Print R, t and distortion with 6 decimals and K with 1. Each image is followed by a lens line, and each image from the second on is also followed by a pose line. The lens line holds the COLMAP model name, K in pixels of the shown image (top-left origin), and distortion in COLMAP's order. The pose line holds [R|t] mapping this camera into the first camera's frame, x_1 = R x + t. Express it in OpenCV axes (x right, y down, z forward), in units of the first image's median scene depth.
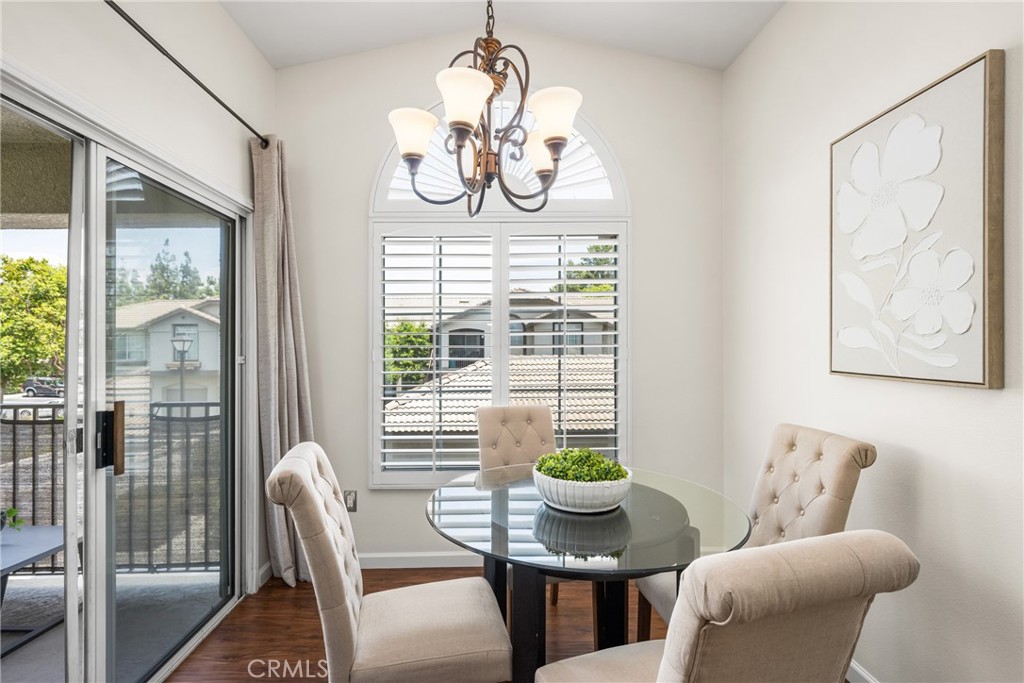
lens RADIAL K [[471.4, 0, 484.5], [0, 471.4, 344.8], [0, 0, 1]] dist [-0.009171, 0.000644]
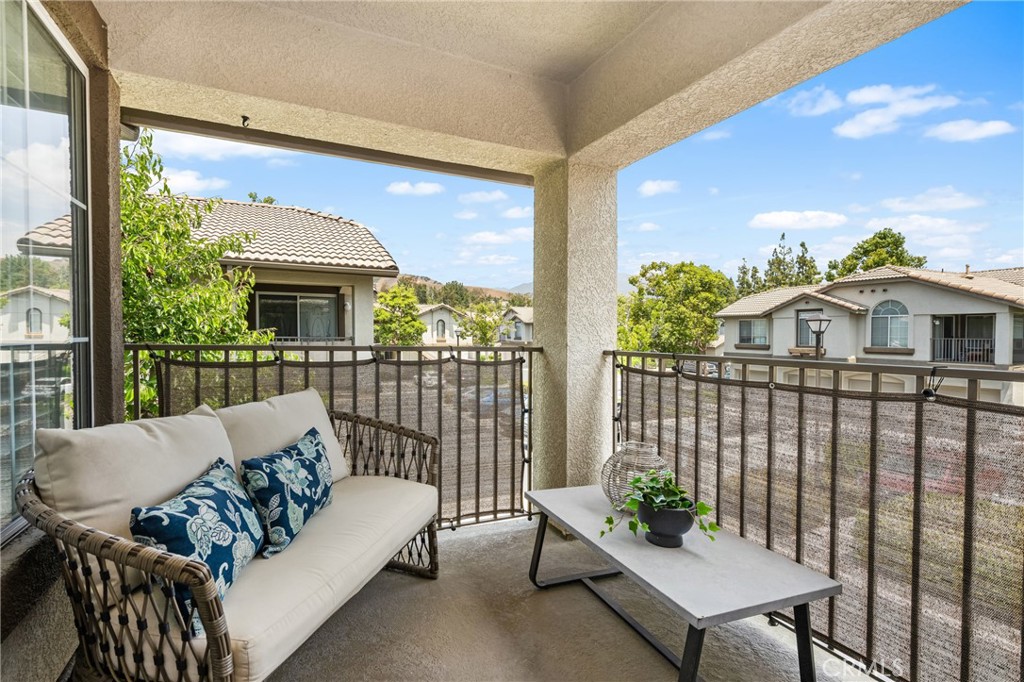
lens RADIAL K [[434.4, 0, 507.0], [0, 434.4, 333.5], [0, 0, 1]] dist [0.000515, -0.000487]
pose [[0.411796, 0.007181, -0.911248, -0.117379], [-0.017795, 0.999842, -0.000162, 0.024139], [0.911102, 0.016282, 0.411859, 0.105699]]
